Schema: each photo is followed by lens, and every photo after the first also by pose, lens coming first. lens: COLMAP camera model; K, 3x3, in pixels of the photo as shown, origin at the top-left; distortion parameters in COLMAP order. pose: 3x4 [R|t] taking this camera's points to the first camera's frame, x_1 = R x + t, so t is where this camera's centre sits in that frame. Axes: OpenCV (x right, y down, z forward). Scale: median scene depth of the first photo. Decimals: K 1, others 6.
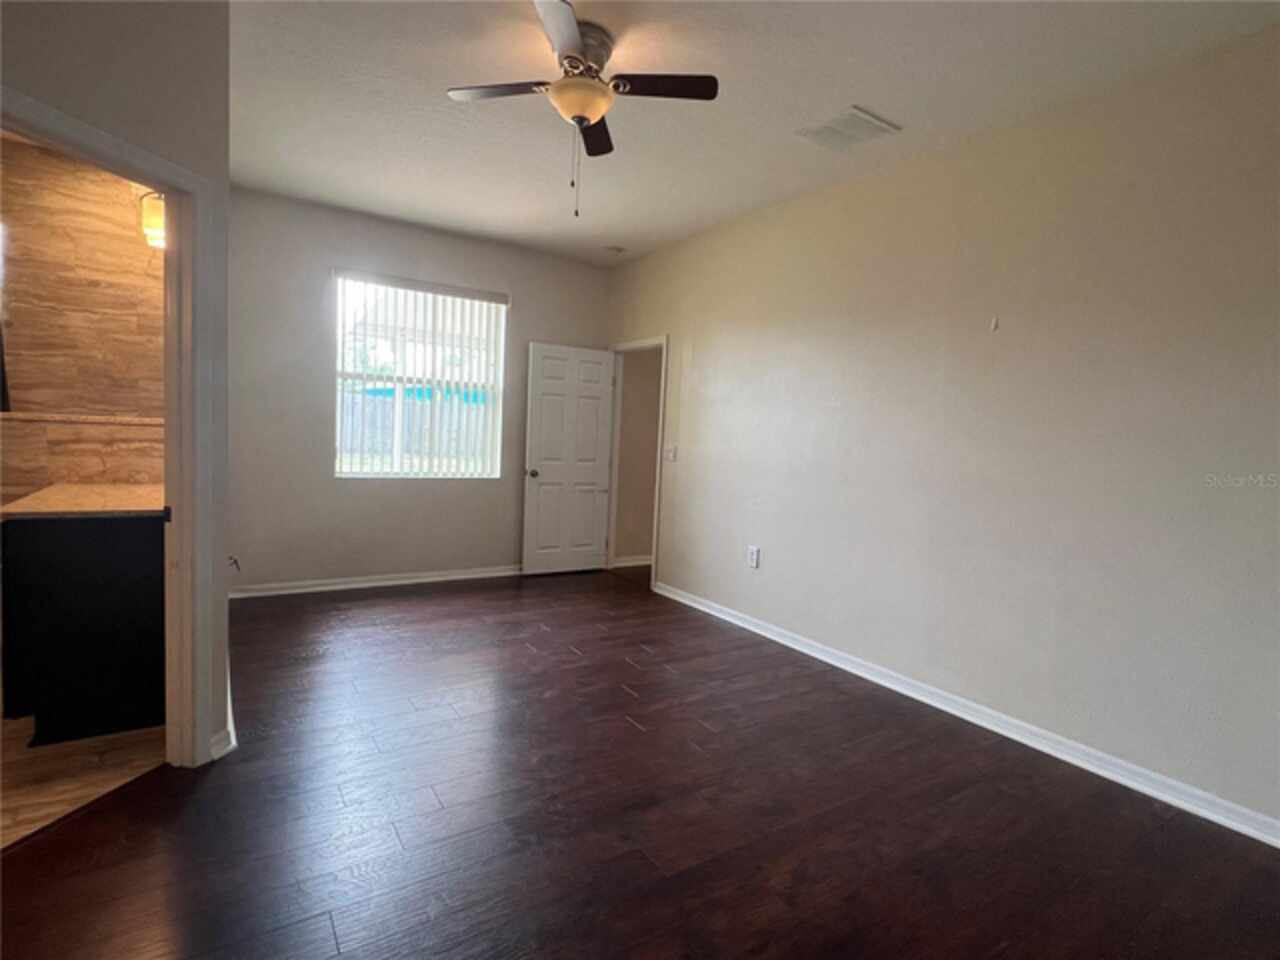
lens RADIAL K [[643.9, 0, 640.0], [0, 643.9, 480.0], [0, 0, 1]] dist [-0.000254, -0.000015]
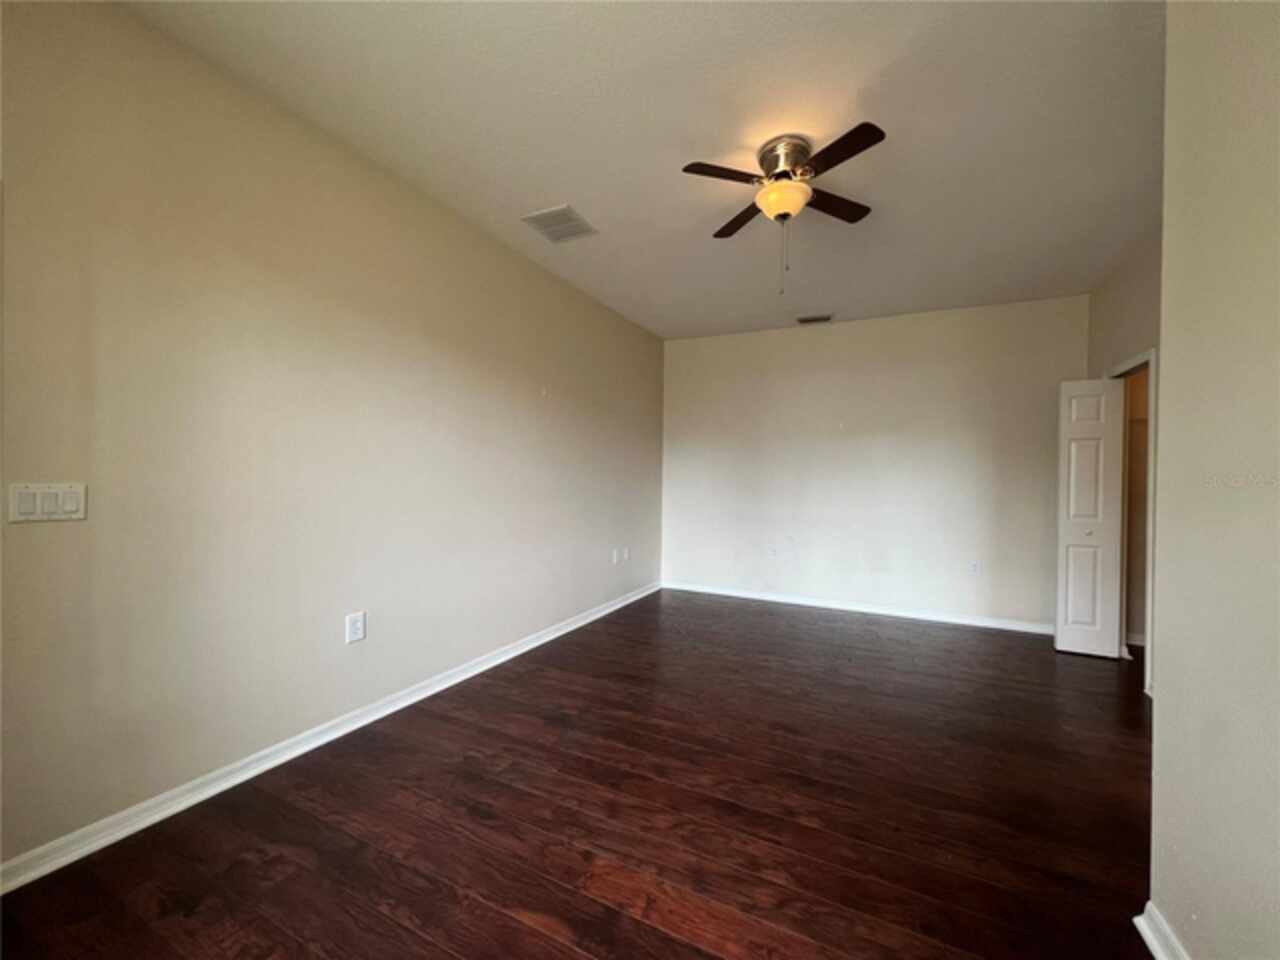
lens RADIAL K [[500.8, 0, 640.0], [0, 500.8, 480.0], [0, 0, 1]] dist [-0.000136, -0.000021]
pose [[-0.513306, -0.055247, 0.856426, -0.533701], [0.019149, 0.996940, 0.075789, -0.093008], [-0.857992, 0.055303, -0.510677, 1.180420]]
